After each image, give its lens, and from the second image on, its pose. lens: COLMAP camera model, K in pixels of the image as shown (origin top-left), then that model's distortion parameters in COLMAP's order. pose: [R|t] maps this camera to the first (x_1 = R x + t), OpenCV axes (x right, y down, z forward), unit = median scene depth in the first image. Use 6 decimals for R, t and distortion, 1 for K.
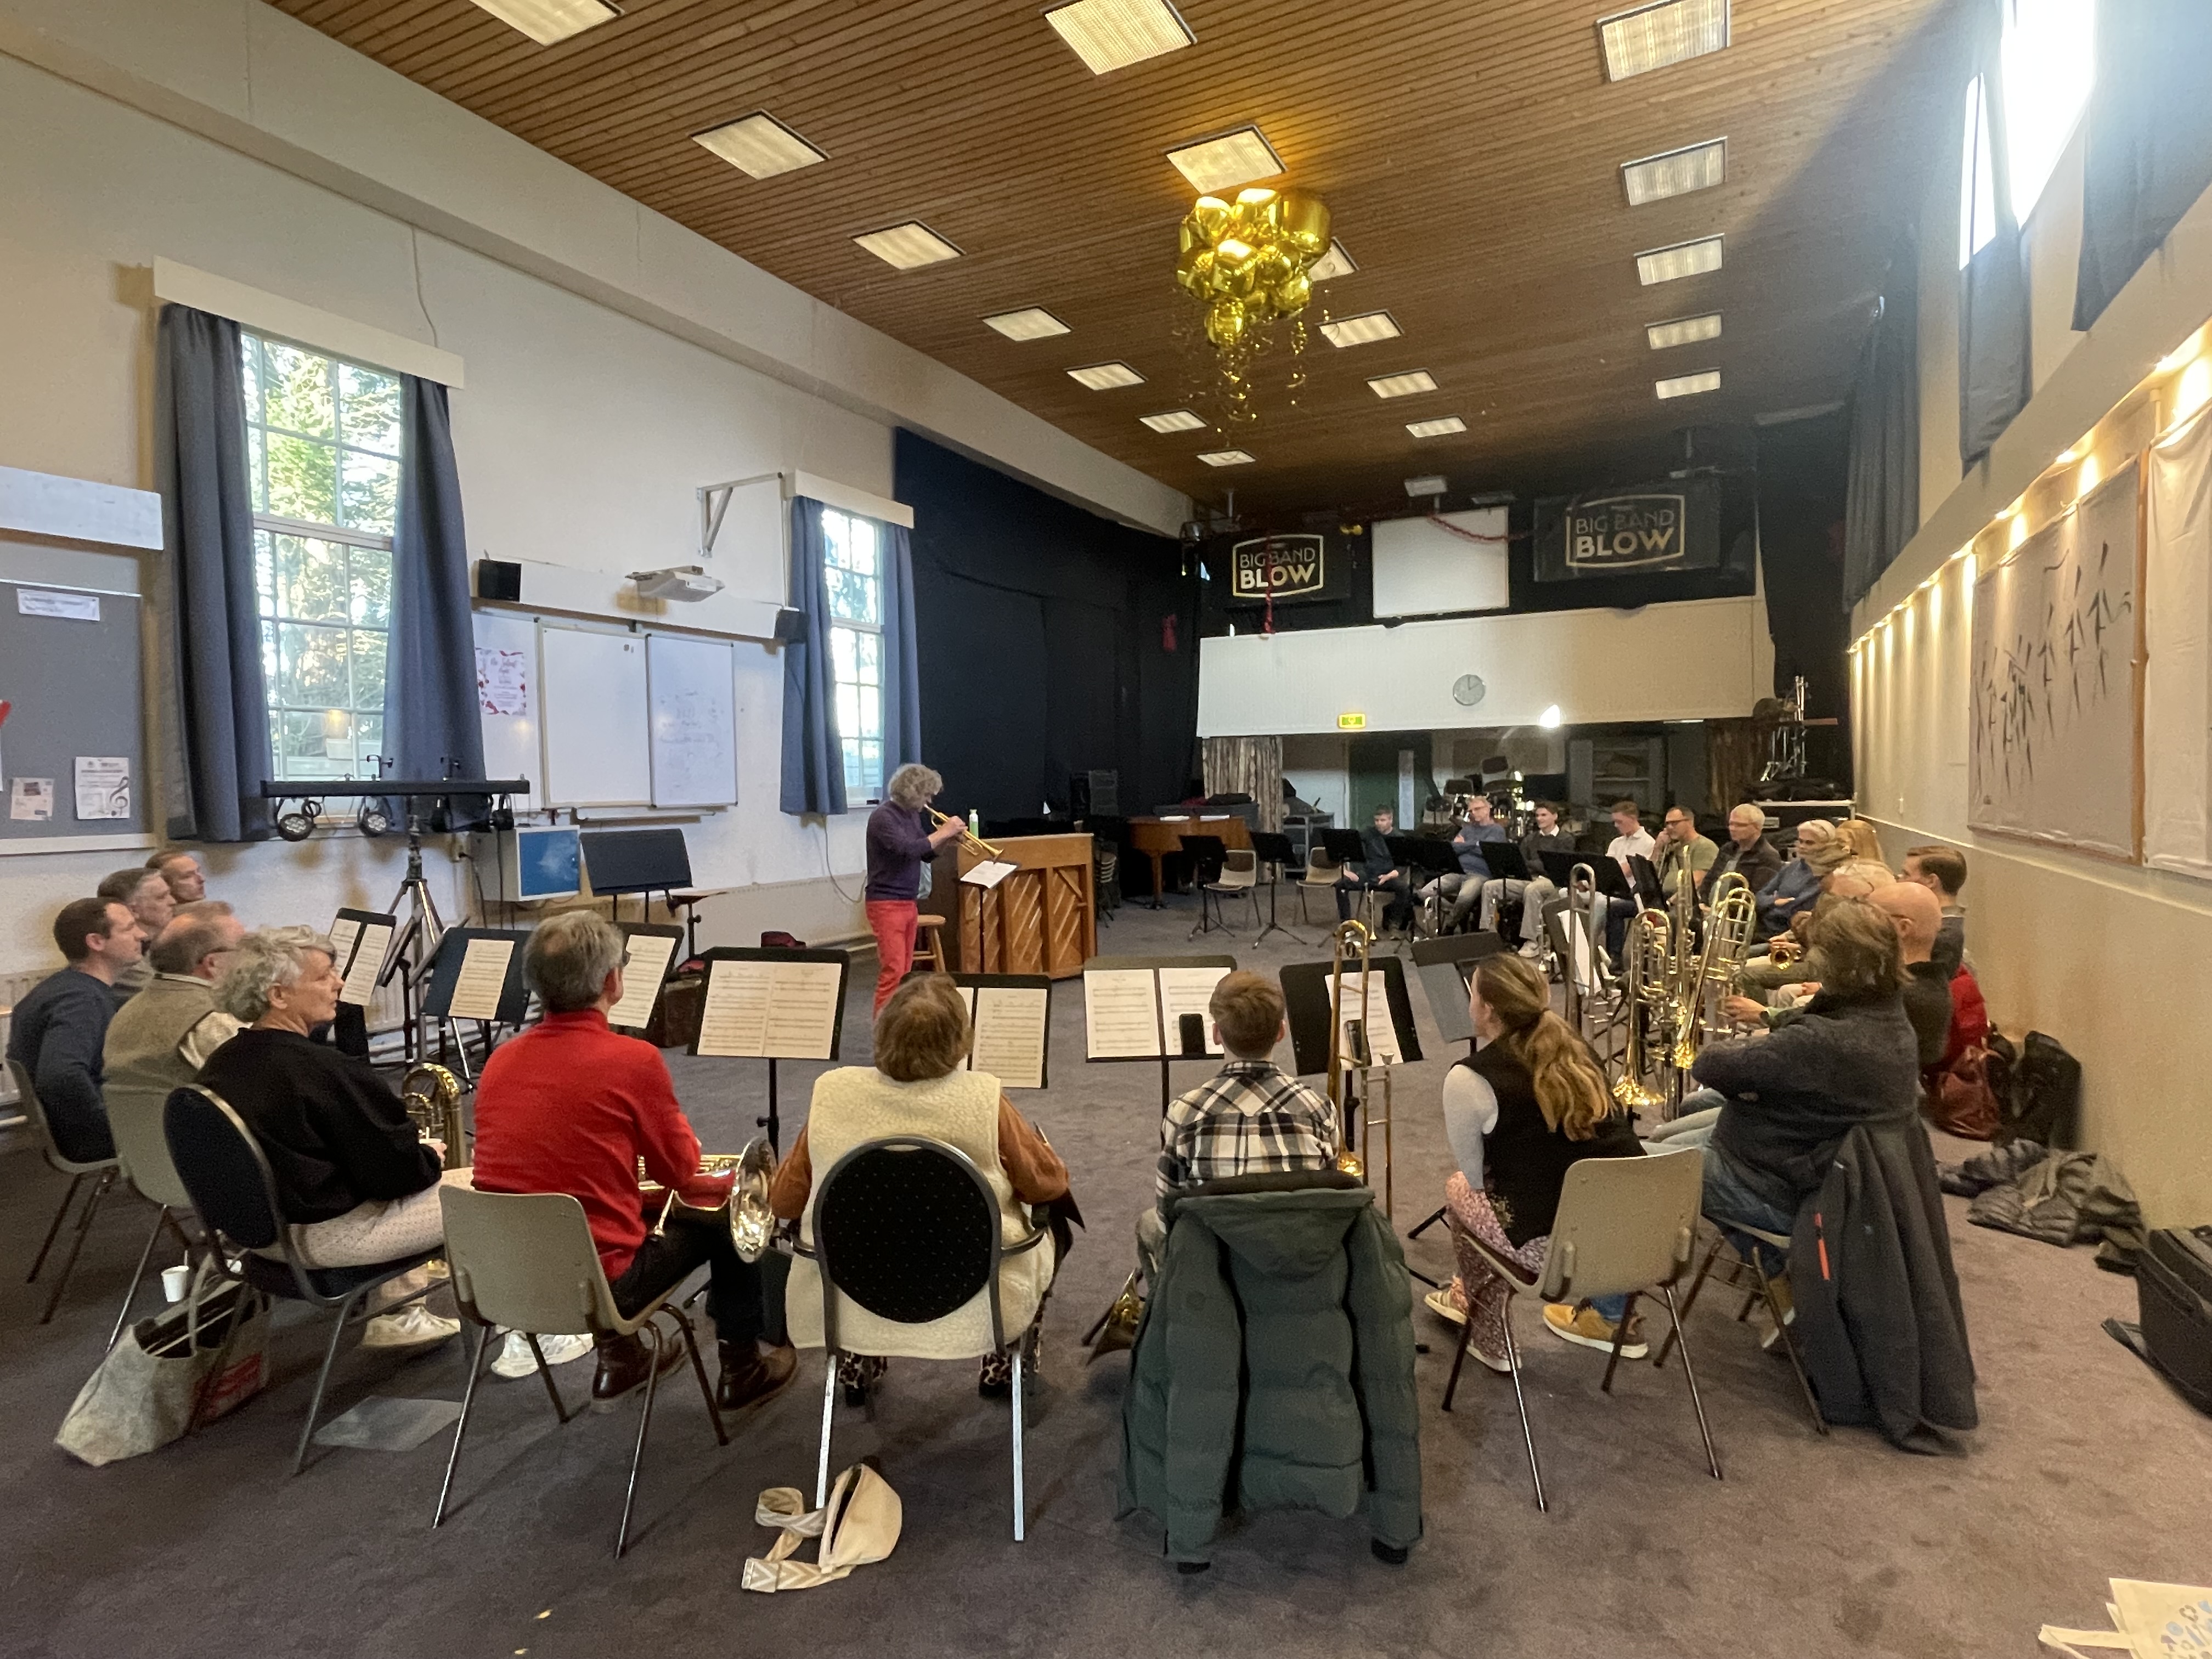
lens RADIAL K [[1146.4, 0, 1113.3], [0, 1146.4, 820.2], [0, 0, 1]] dist [-0.000723, -0.000463]
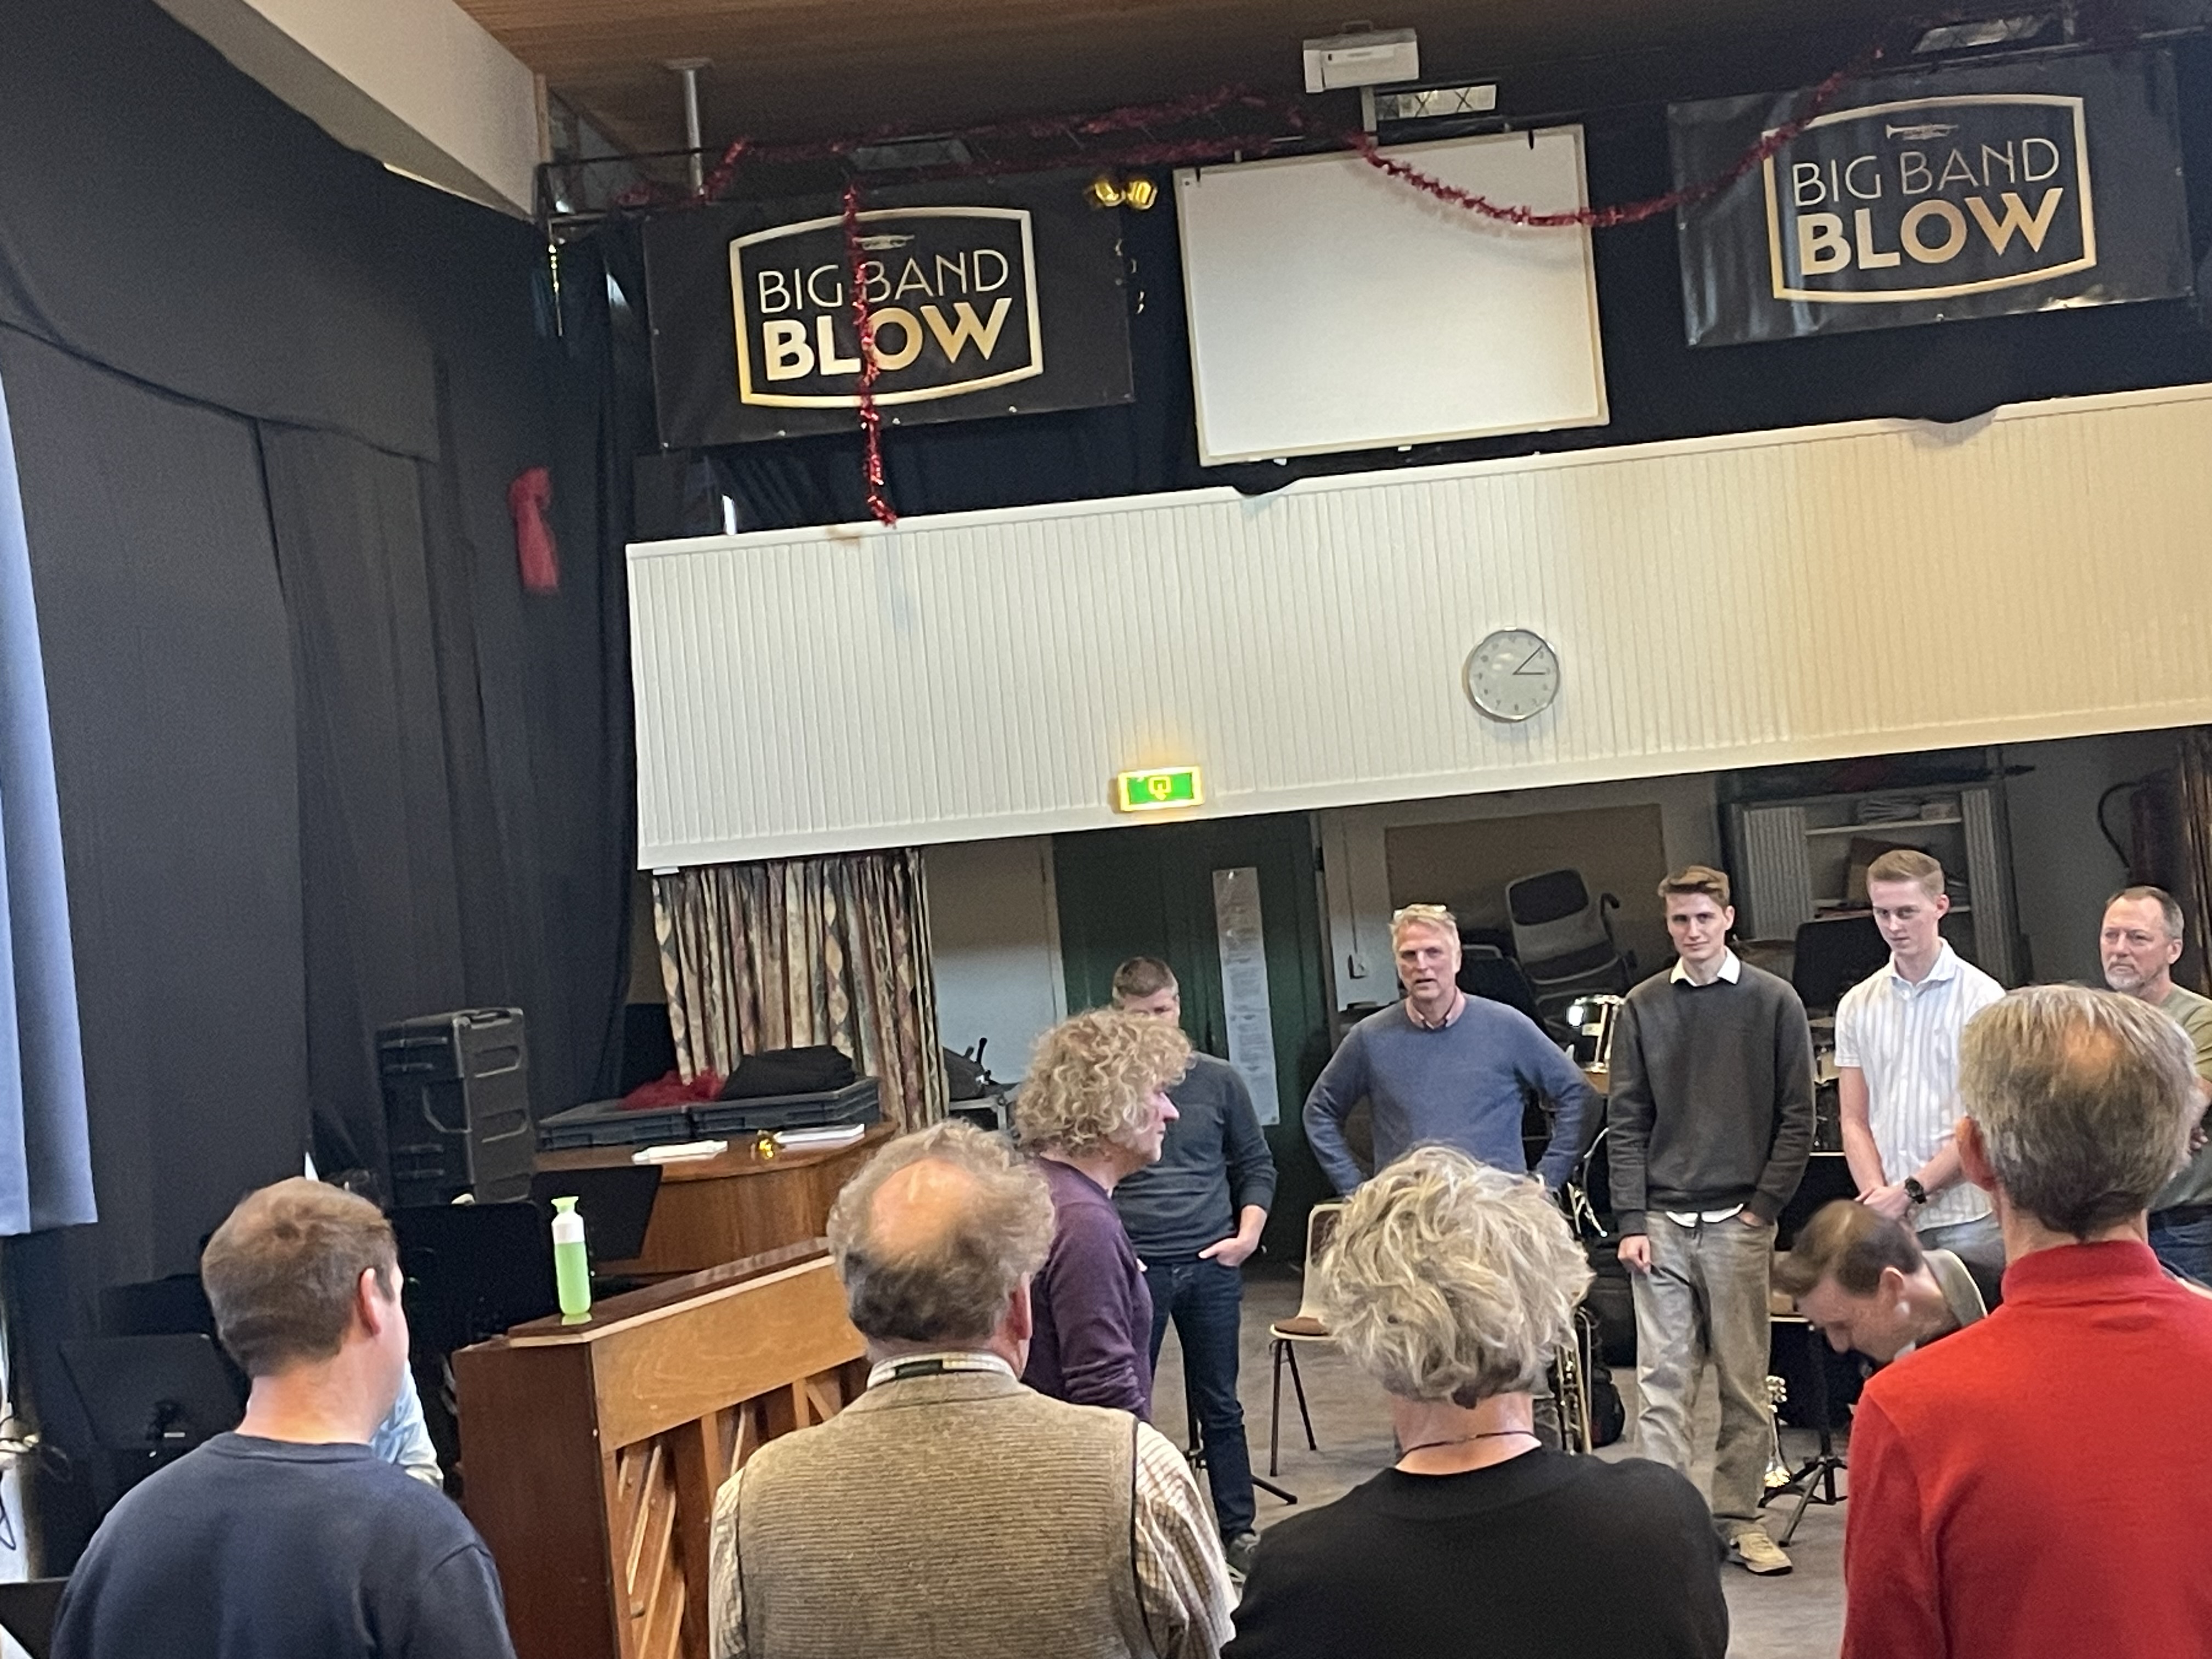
lens RADIAL K [[3664.3, 0, 1076.4], [0, 3664.3, 787.7], [0, 0, 1]] dist [0.116981, 0.000000]
pose [[0.925282, -0.057093, 0.374959, -0.275361], [0.088042, 0.993933, -0.065920, -0.031855], [-0.368920, 0.094007, 0.924695, 0.105166]]
